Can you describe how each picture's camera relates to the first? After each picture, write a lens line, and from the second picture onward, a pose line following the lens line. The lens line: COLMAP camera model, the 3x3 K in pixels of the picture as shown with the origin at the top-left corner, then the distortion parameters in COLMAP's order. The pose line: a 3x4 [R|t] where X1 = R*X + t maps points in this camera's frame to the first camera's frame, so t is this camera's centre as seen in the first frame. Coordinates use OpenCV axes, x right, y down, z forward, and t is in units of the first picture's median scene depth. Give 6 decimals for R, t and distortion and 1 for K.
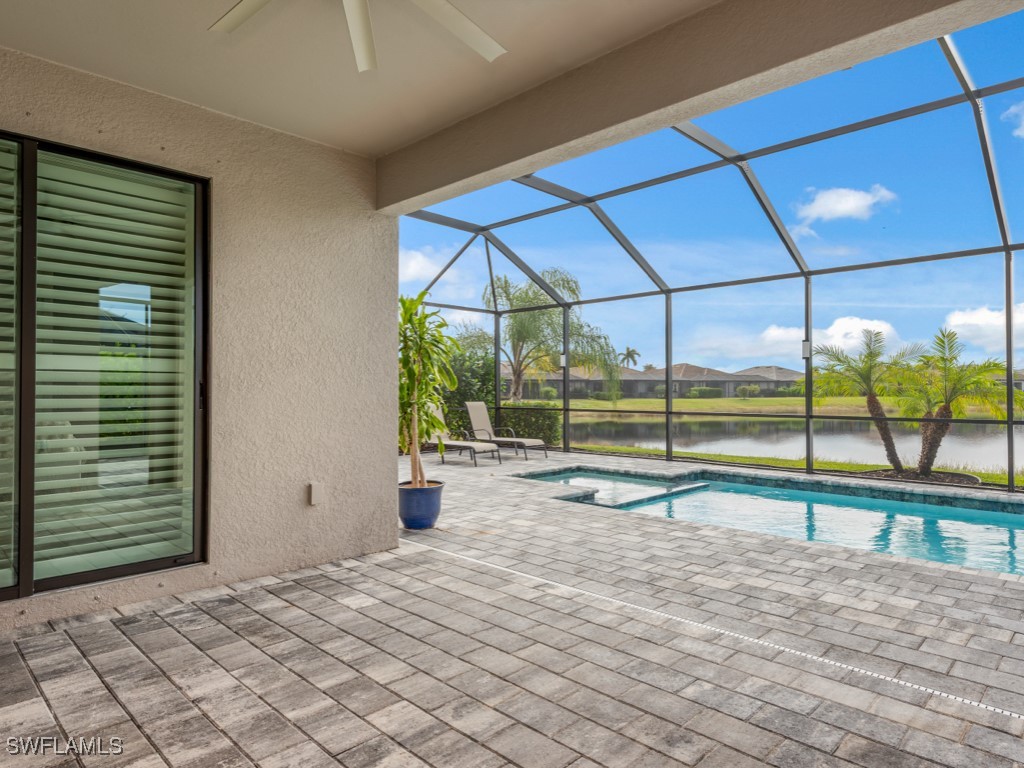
lens RADIAL K [[613.5, 0, 512.0], [0, 613.5, 384.0], [0, 0, 1]] dist [0.000497, -0.001675]
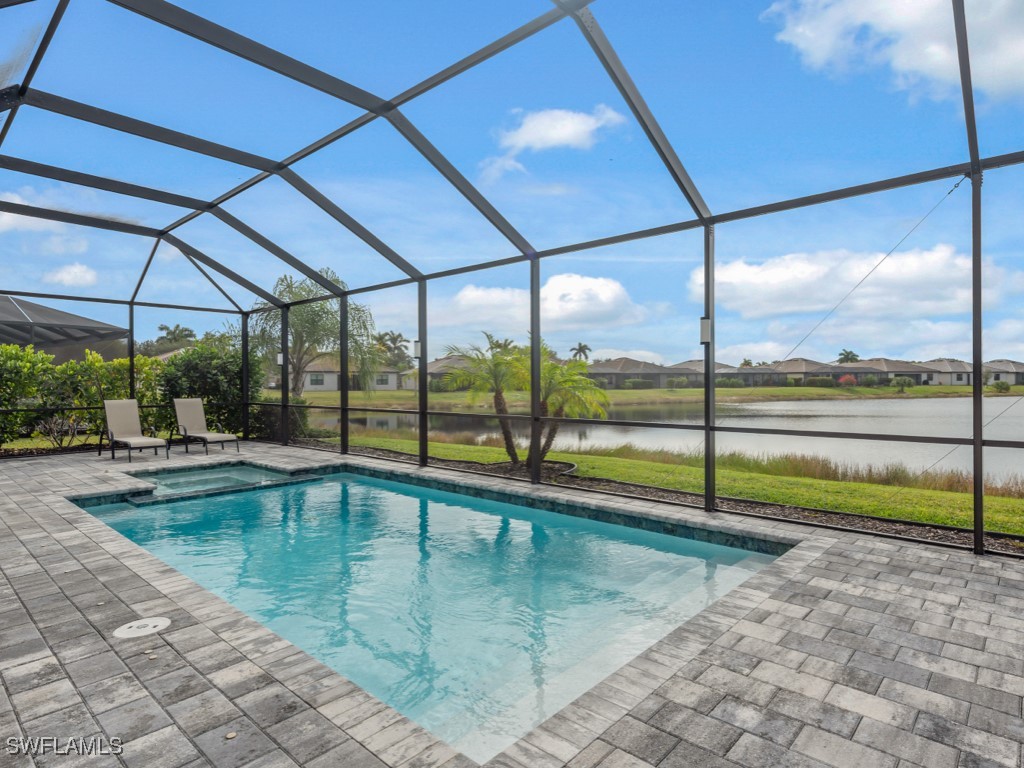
lens RADIAL K [[564.6, 0, 512.0], [0, 564.6, 384.0], [0, 0, 1]] dist [-0.000813, 0.000185]
pose [[0.999966, -0.006838, 0.004676, 0.474651], [0.006806, 0.999953, 0.006916, 0.025766], [-0.004723, -0.006884, 0.999965, 0.277840]]
